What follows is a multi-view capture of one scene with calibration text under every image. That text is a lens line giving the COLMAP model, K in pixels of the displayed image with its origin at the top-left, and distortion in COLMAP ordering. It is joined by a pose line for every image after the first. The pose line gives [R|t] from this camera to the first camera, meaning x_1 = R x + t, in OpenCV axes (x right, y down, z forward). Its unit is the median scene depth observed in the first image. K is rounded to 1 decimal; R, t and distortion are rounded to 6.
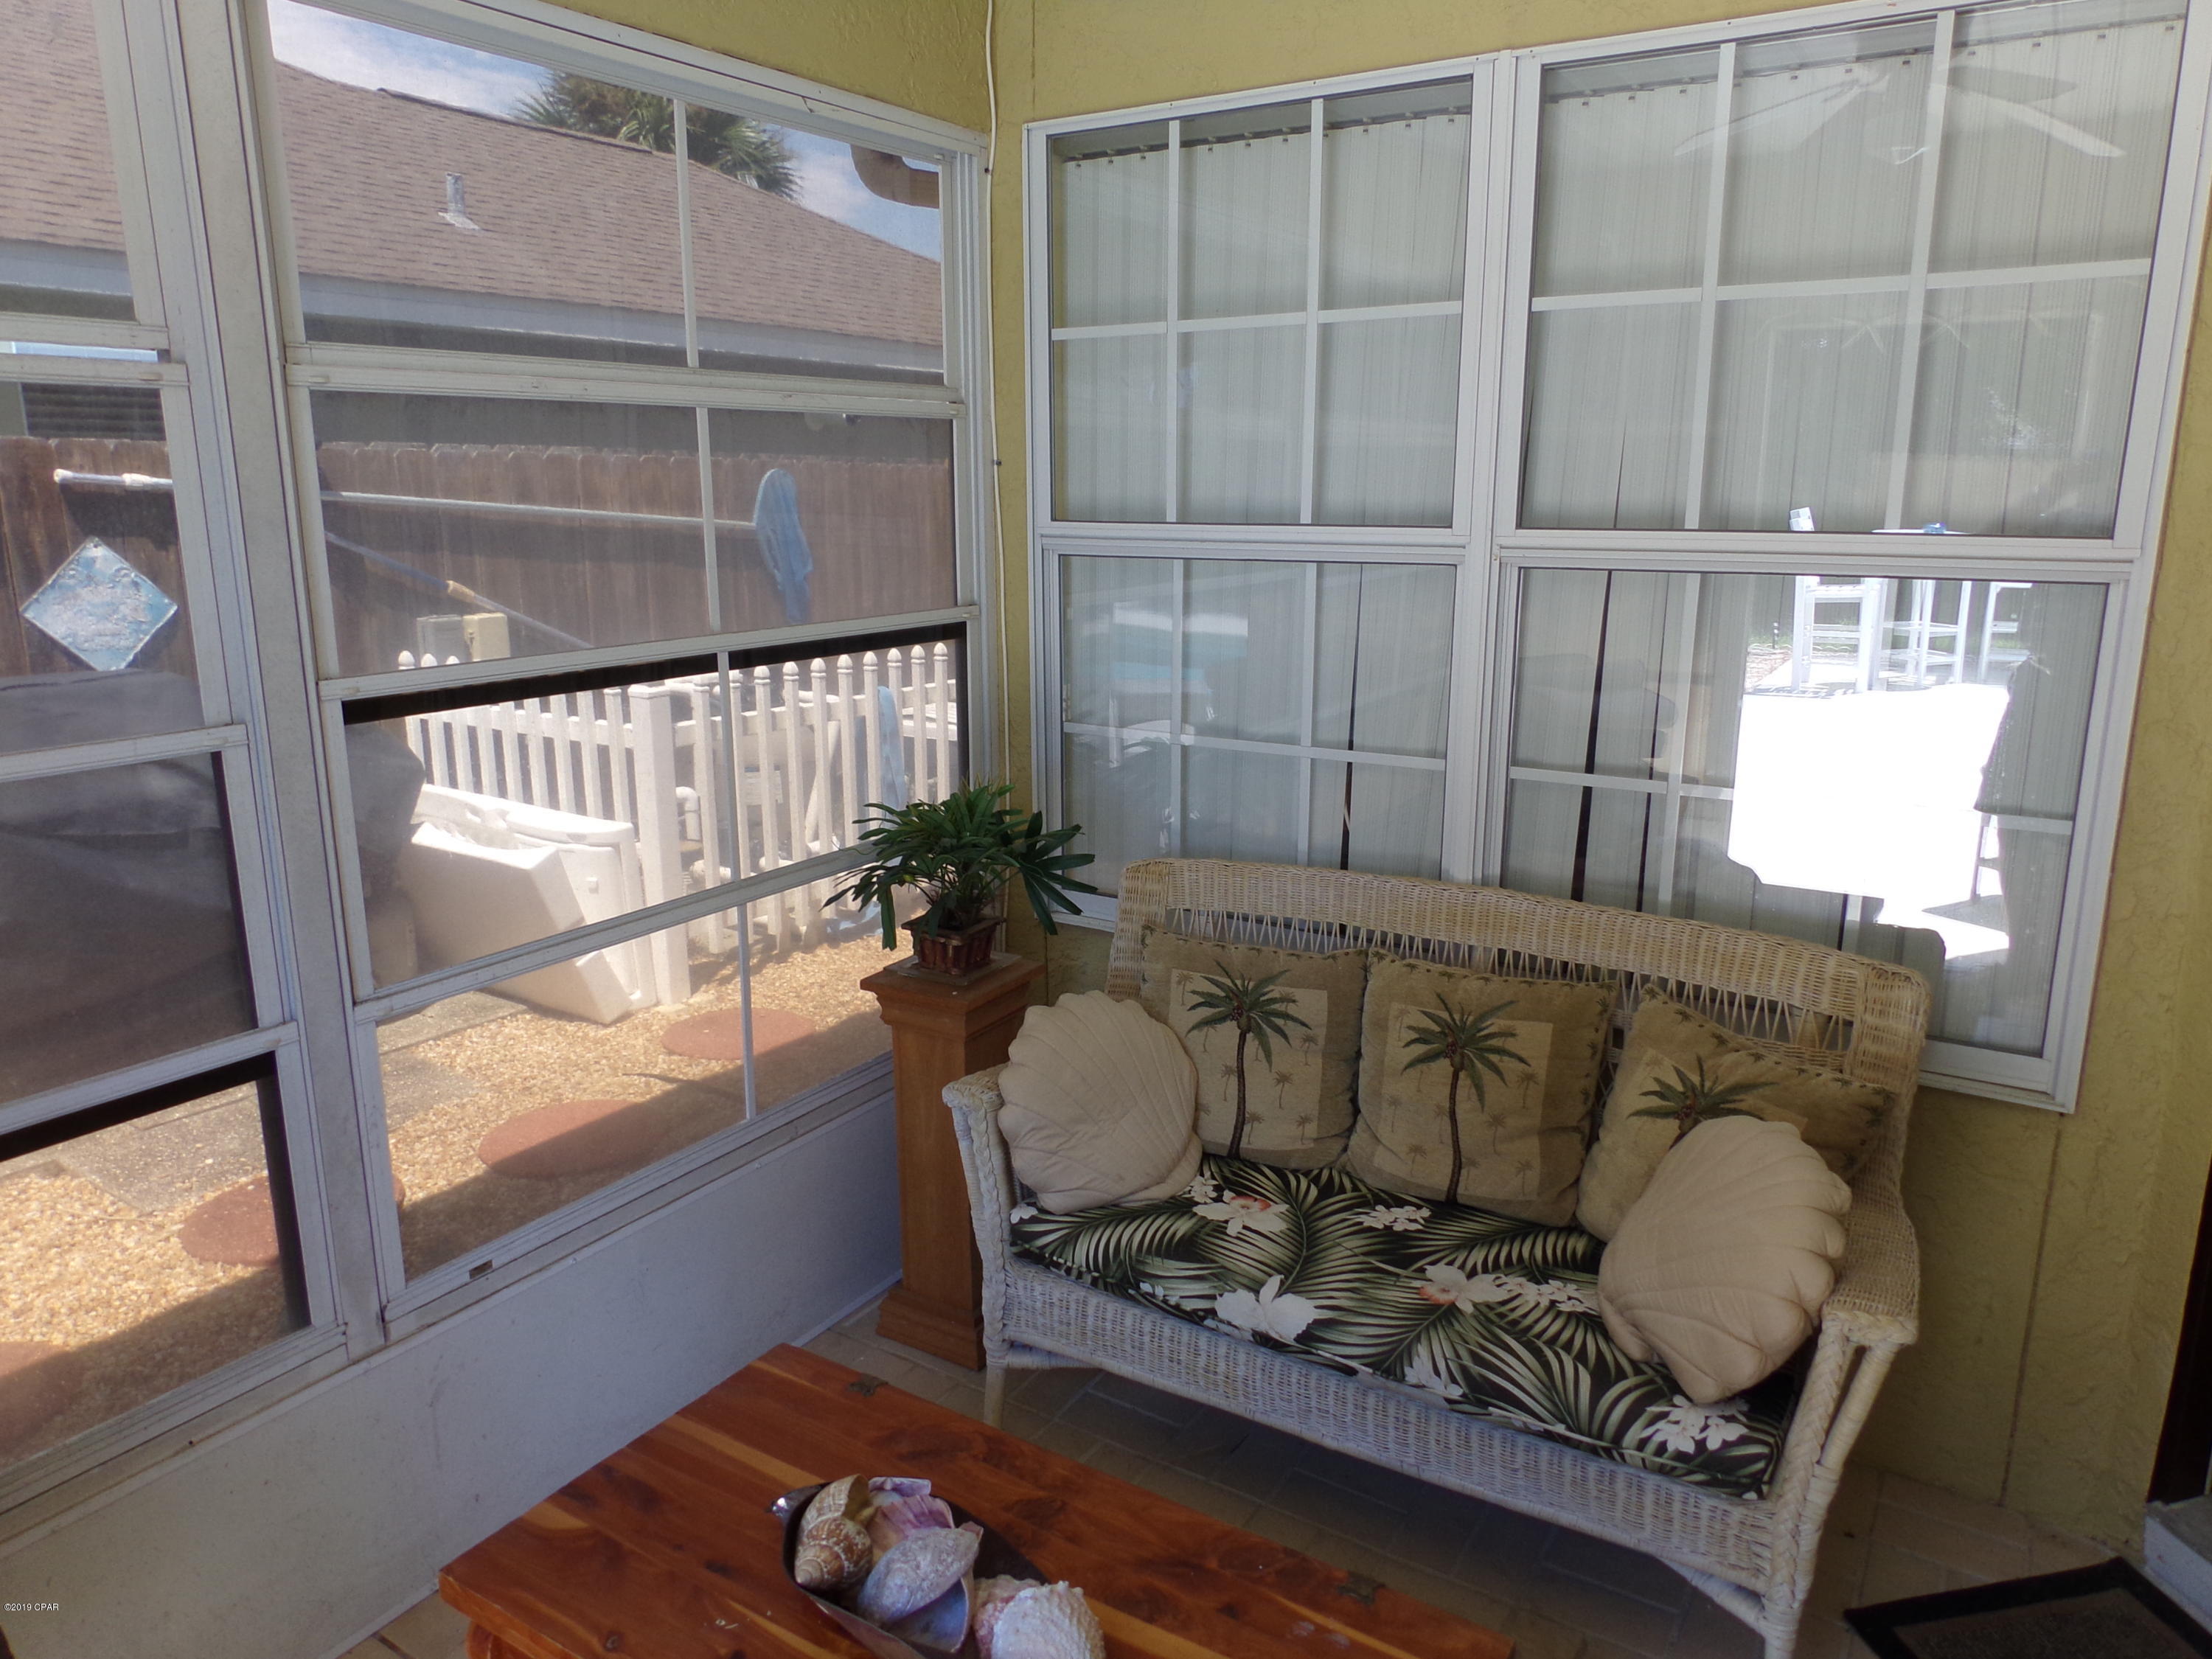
lens RADIAL K [[1524.2, 0, 1103.9], [0, 1524.2, 826.1], [0, 0, 1]] dist [0.013236, -0.027442]
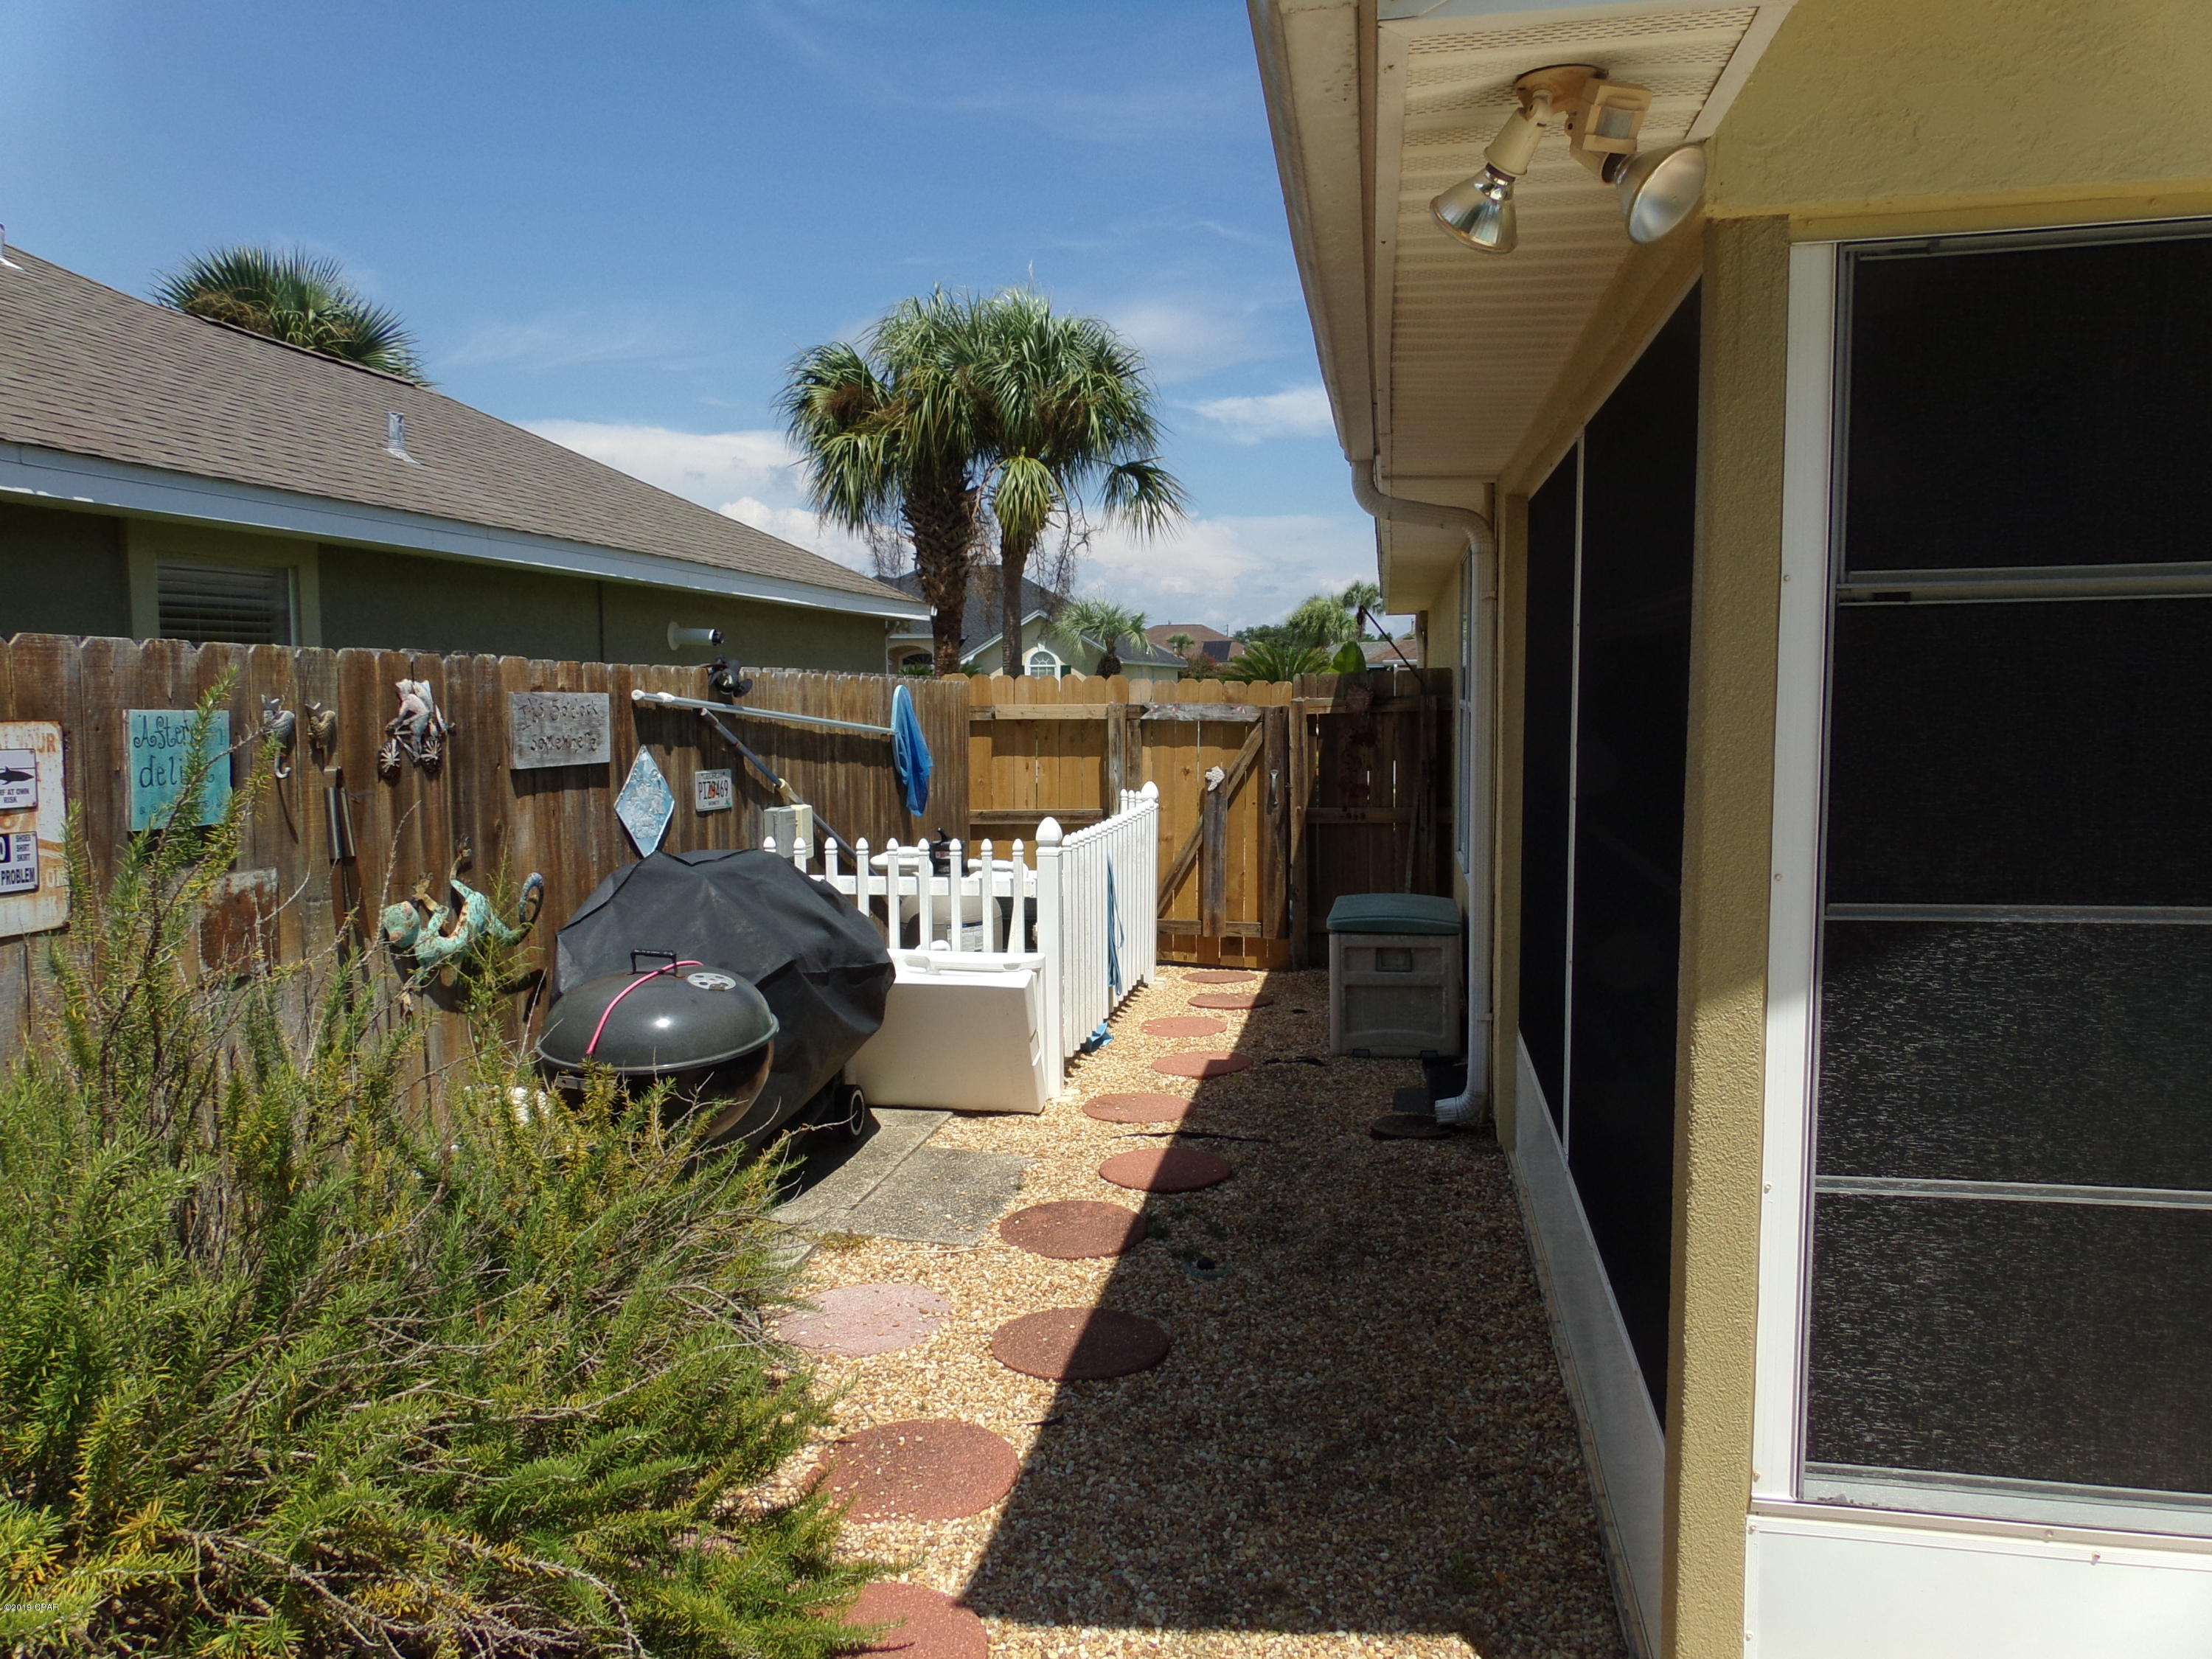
lens RADIAL K [[1524.2, 0, 1108.2], [0, 1524.2, 829.9], [0, 0, 1]] dist [0.013236, -0.027442]
pose [[0.921525, -0.039384, 0.386316, -0.774482], [0.089969, 0.989428, -0.113742, 0.045719], [-0.377753, 0.139573, 0.915326, -0.226608]]
